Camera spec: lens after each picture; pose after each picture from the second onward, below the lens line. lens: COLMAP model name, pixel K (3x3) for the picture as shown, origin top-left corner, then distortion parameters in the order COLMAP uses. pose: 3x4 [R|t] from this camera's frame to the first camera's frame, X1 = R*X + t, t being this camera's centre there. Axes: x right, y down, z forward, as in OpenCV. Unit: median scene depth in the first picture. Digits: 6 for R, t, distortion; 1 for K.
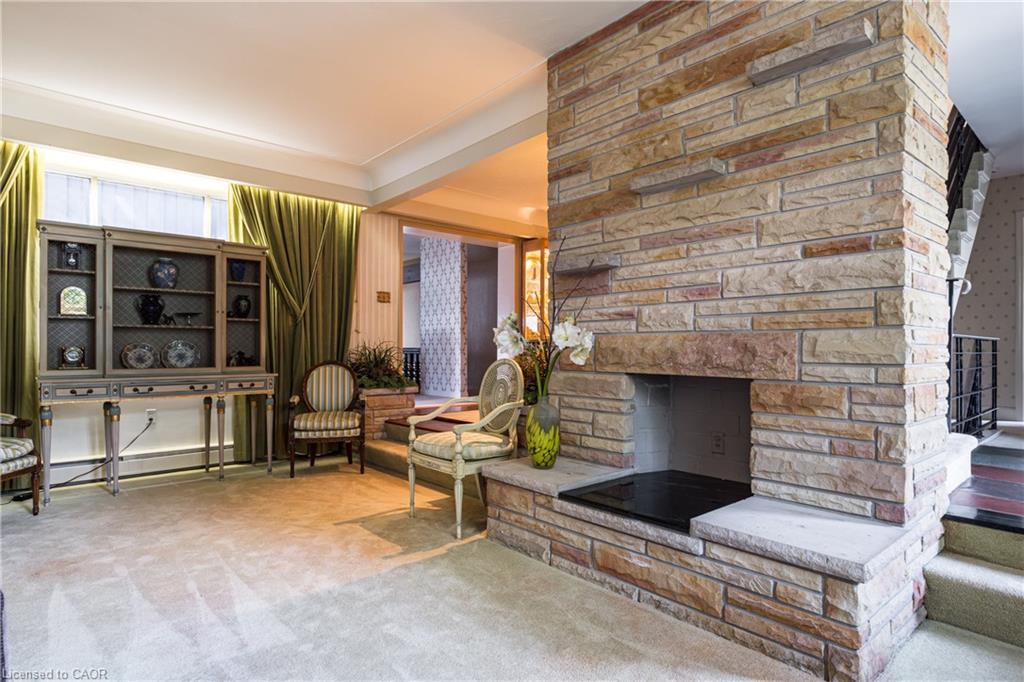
lens RADIAL K [[571.0, 0, 512.0], [0, 571.0, 341.0], [0, 0, 1]] dist [-0.000314, 0.000274]
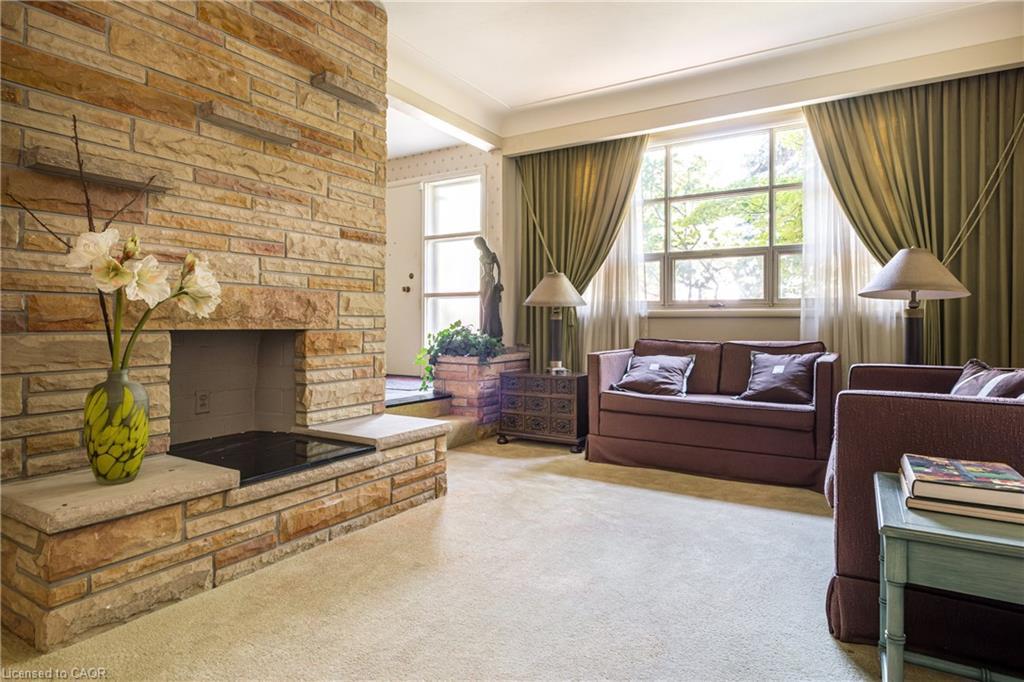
lens RADIAL K [[582.3, 0, 511.6], [0, 582.3, 320.2], [0, 0, 1]] dist [0.006797, 0.001620]
pose [[-0.304335, 0.007117, 0.952538, -0.873390], [-0.008251, 0.999915, -0.010107, 0.056481], [-0.952529, -0.010935, -0.304251, 0.975914]]
